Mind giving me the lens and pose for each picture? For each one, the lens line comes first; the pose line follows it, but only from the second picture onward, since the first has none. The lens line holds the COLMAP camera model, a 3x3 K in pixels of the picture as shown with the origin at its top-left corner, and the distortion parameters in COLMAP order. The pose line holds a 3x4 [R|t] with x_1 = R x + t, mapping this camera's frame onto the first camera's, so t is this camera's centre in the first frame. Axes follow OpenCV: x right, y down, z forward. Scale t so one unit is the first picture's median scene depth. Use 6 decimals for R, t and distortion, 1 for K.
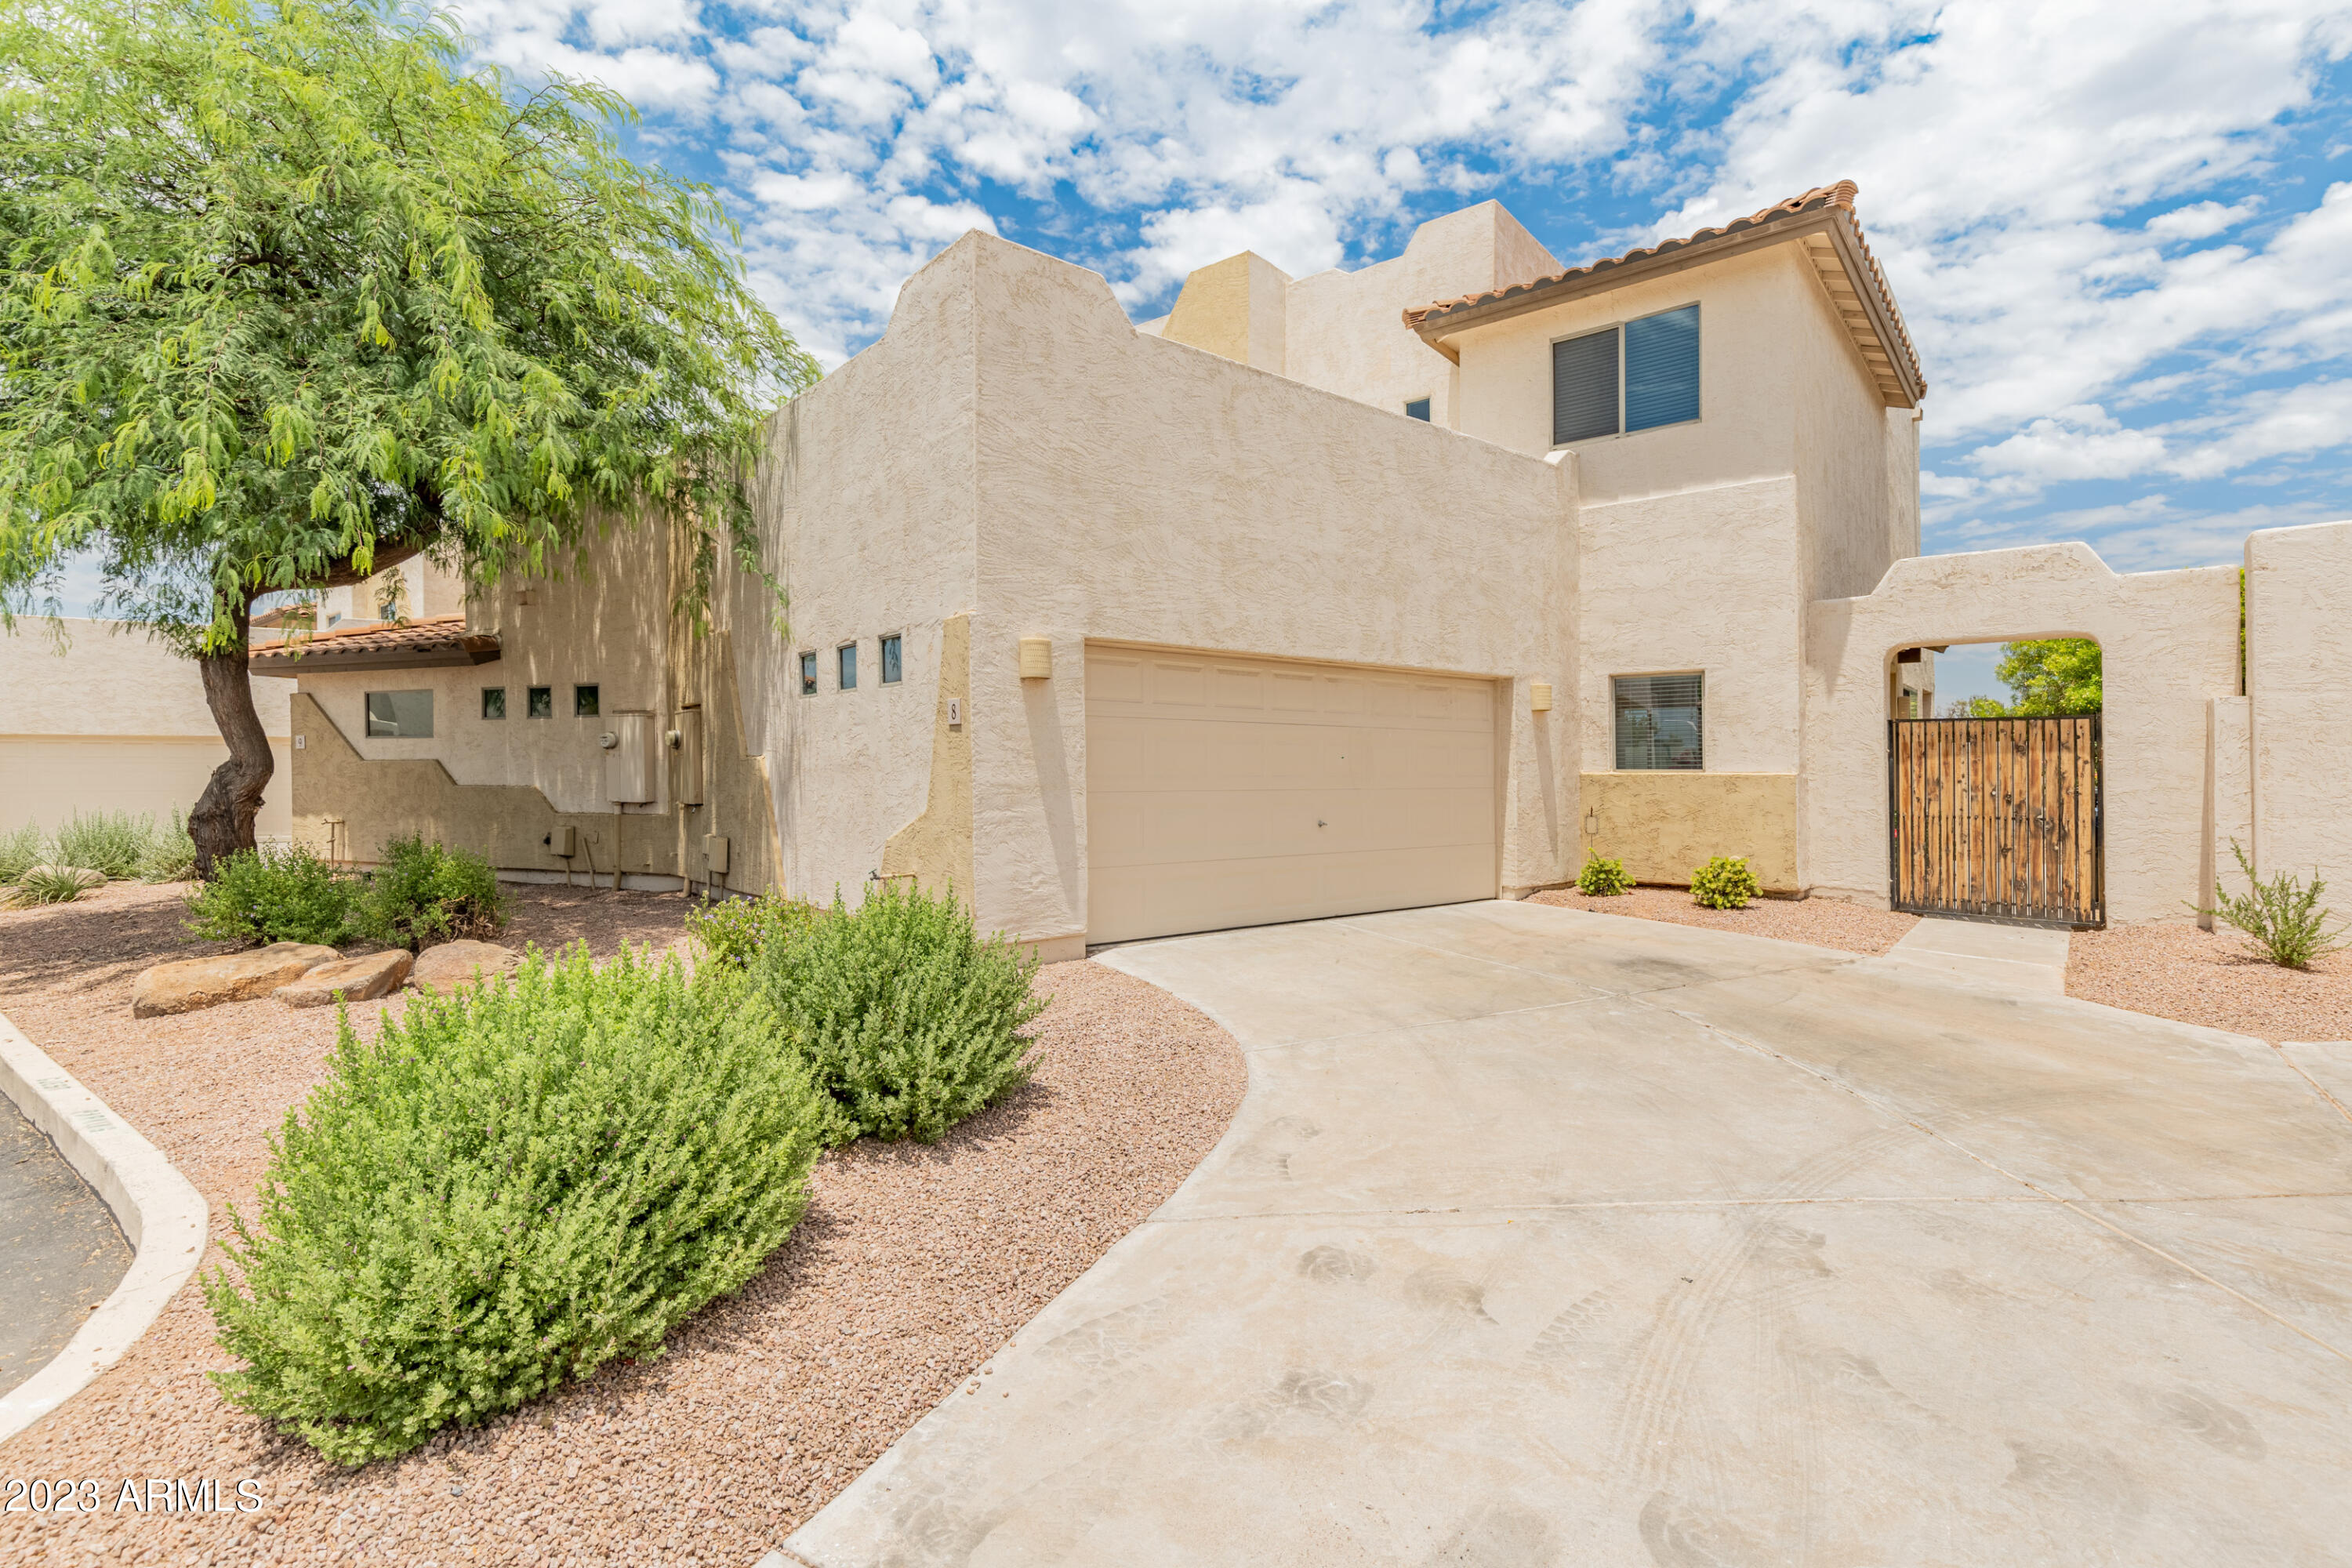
lens RADIAL K [[1084.9, 0, 1198.4], [0, 1084.9, 680.6], [0, 0, 1]] dist [0.005132, 0.000539]
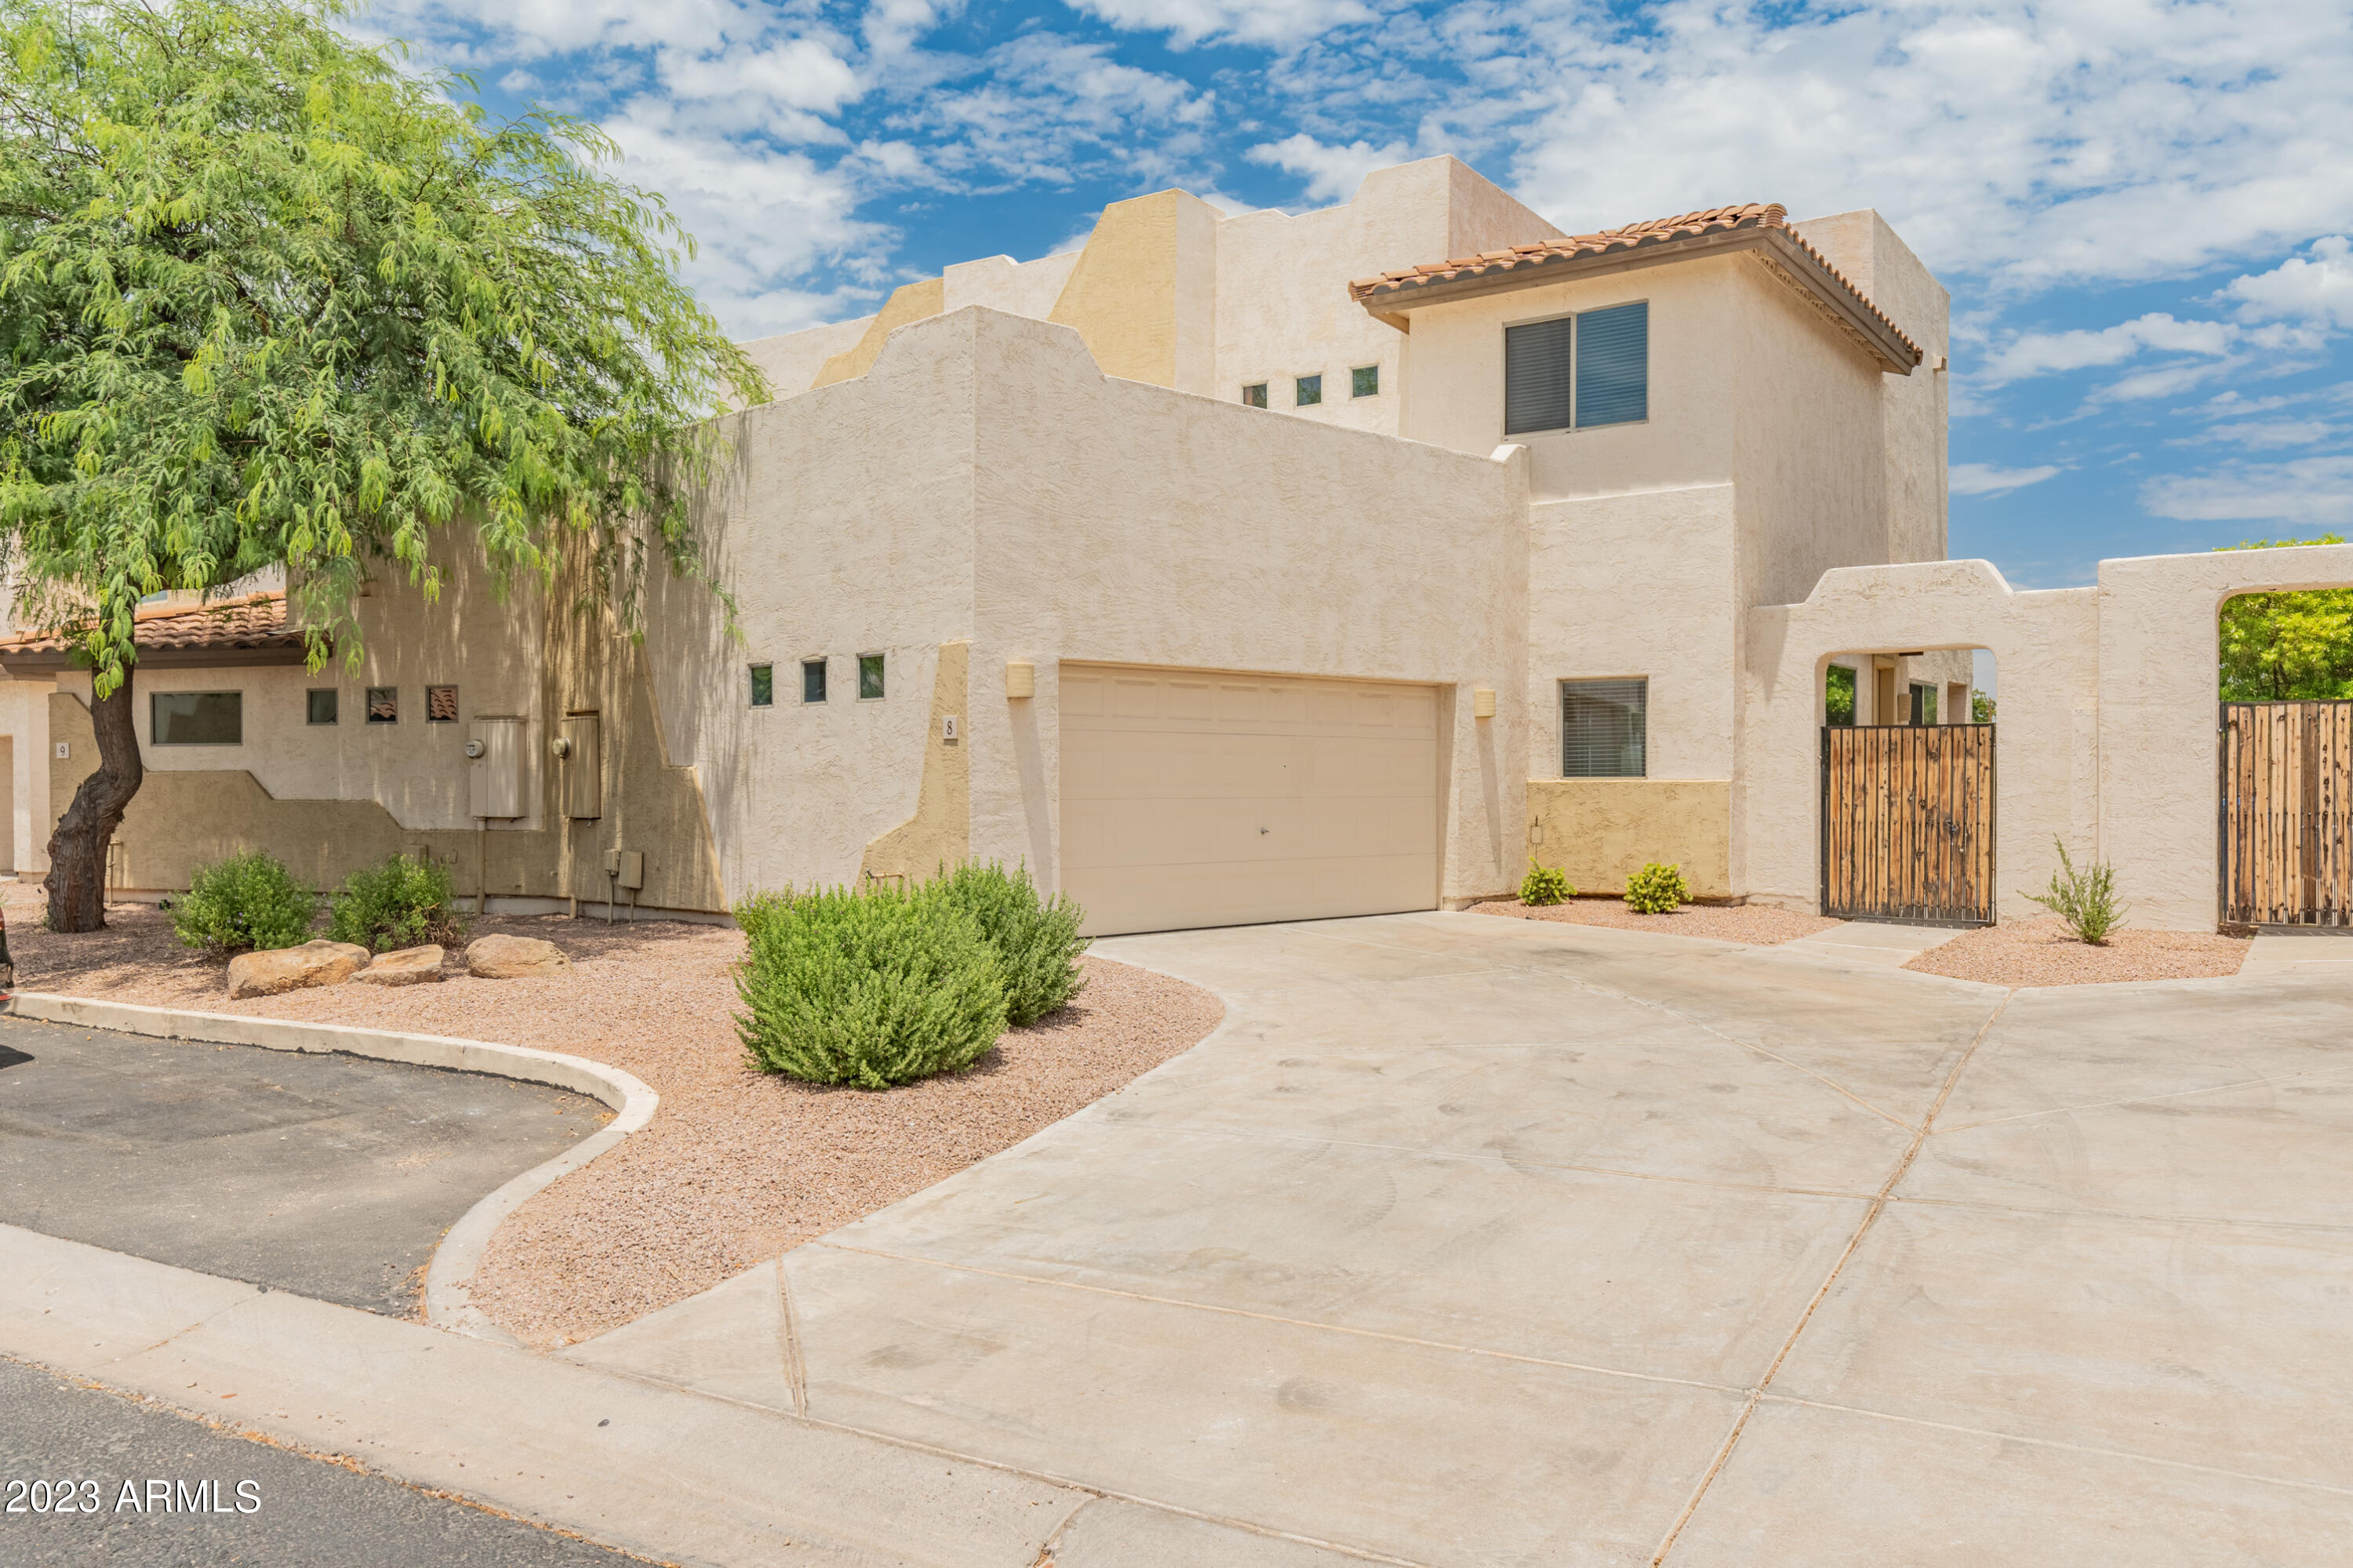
lens RADIAL K [[1654.1, 0, 1175.5], [0, 1654.1, 788.2], [0, 0, 1]] dist [-0.013655, -0.001247]
pose [[0.996567, -0.004153, 0.082688, -0.089028], [-0.002975, 0.996301, 0.085884, -0.037908], [-0.082738, -0.085835, 0.992868, -0.485938]]
